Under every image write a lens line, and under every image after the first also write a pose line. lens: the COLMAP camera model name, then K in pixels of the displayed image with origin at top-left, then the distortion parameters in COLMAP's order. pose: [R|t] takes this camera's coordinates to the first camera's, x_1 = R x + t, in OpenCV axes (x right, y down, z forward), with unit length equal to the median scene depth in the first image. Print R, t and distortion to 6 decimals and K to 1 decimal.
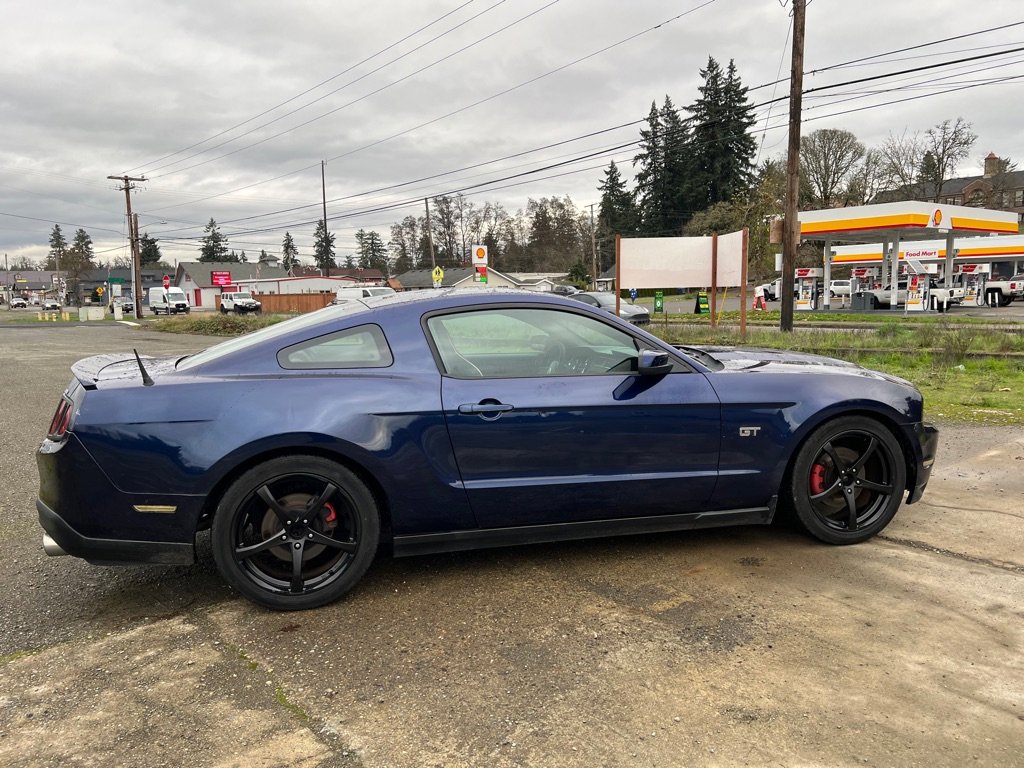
lens RADIAL K [[765.4, 0, 522.1], [0, 765.4, 388.1], [0, 0, 1]] dist [0.053159, -0.060142]
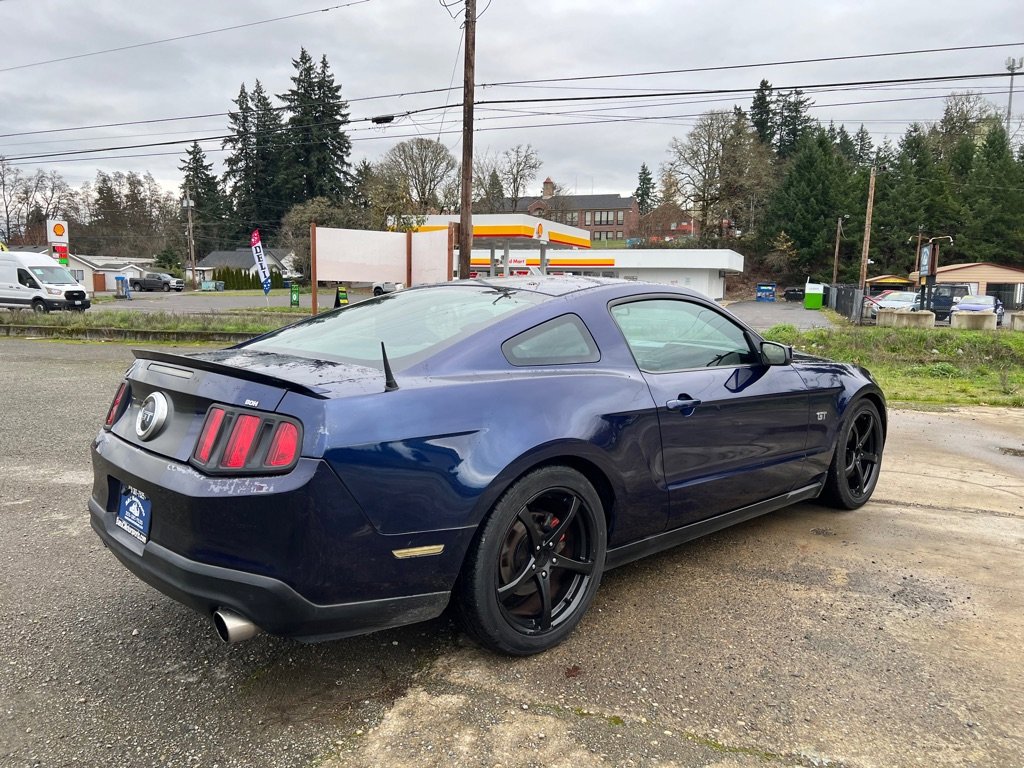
lens RADIAL K [[765.4, 0, 521.0], [0, 765.4, 388.5], [0, 0, 1]] dist [0.053159, -0.060142]
pose [[0.869002, -0.030174, 0.493887, -0.117609], [0.027141, 0.999543, 0.013312, -0.001755], [-0.494063, 0.001837, 0.869424, 0.045681]]
